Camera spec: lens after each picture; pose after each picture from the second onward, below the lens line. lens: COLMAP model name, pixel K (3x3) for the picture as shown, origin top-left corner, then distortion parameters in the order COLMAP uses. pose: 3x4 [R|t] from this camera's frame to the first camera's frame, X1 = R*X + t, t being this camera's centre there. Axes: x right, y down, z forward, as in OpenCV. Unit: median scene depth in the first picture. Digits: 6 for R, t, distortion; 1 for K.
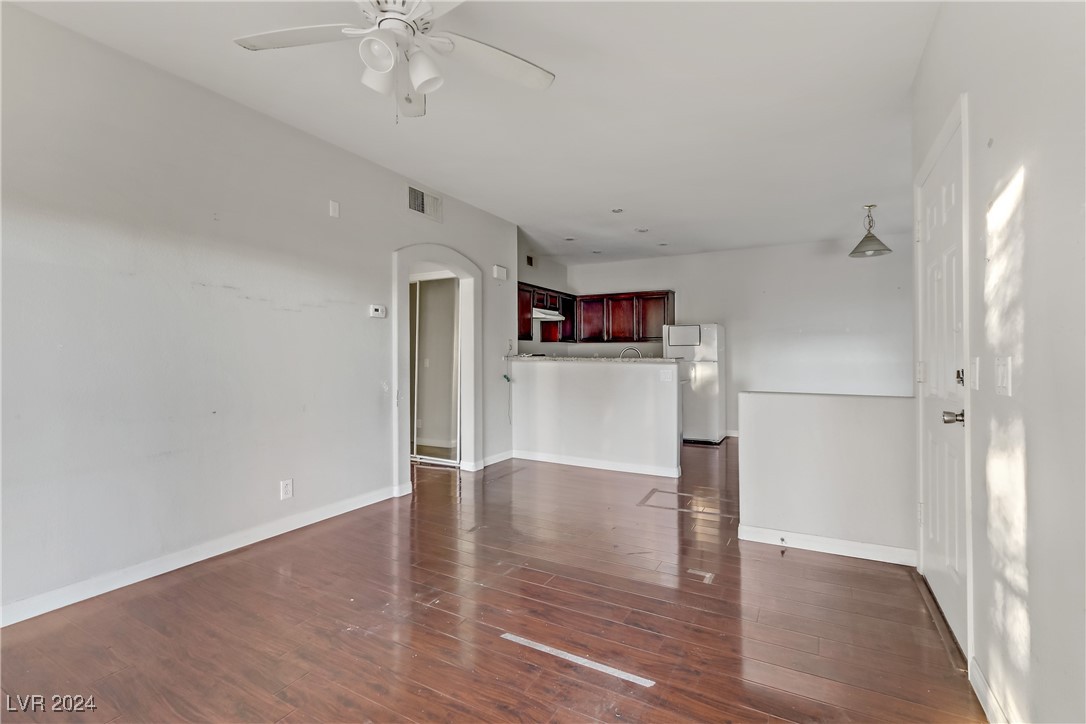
lens RADIAL K [[496.4, 0, 543.0], [0, 496.4, 362.0], [0, 0, 1]] dist [0.001017, 0.000308]
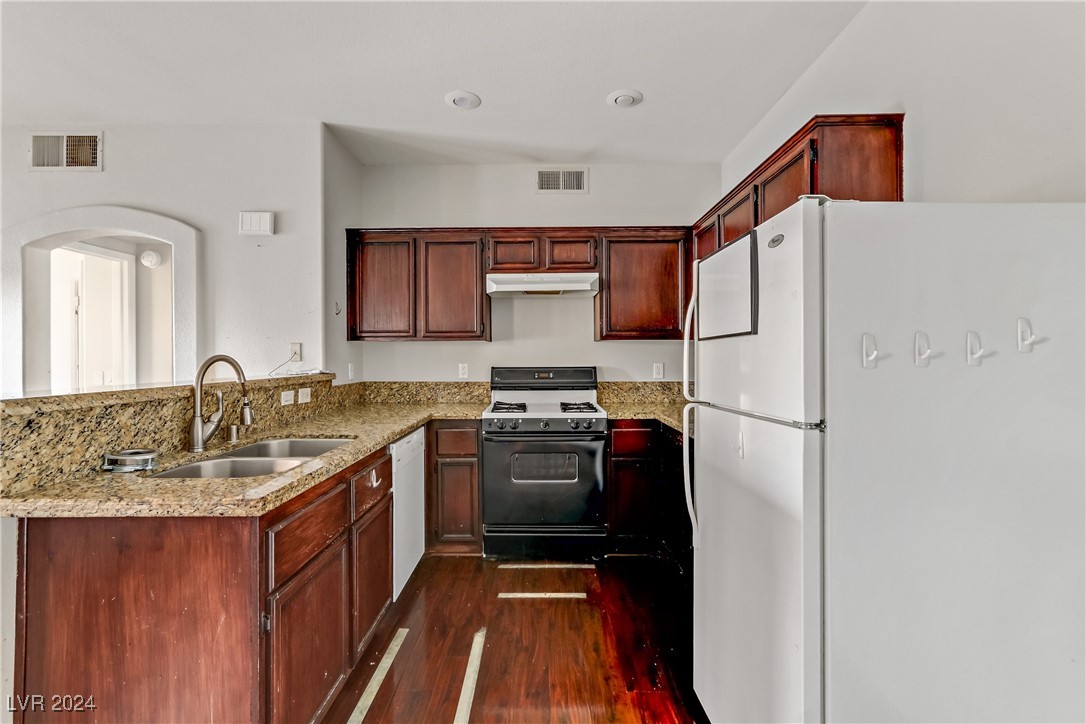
lens RADIAL K [[496.4, 0, 543.0], [0, 496.4, 362.0], [0, 0, 1]] dist [0.001017, 0.000308]
pose [[0.488247, -0.000044, -0.872706, 0.395799], [-0.004654, 0.999986, -0.002654, -0.018423], [0.872693, 0.005357, 0.488239, 0.731961]]
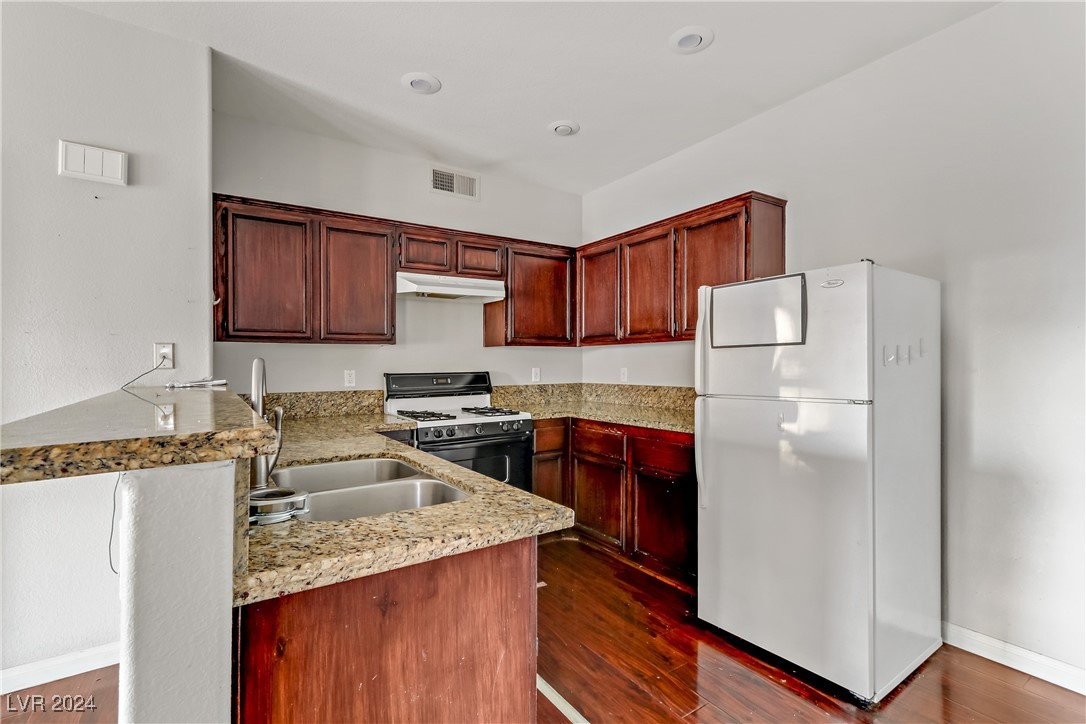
lens RADIAL K [[498.7, 0, 545.0], [0, 498.7, 371.9], [0, 0, 1]] dist [0.001498, 0.000030]
pose [[0.895344, -0.004375, -0.445354, 0.273658], [0.007062, 0.999965, 0.004374, -0.016907], [0.445319, -0.007062, 0.895344, 0.591488]]
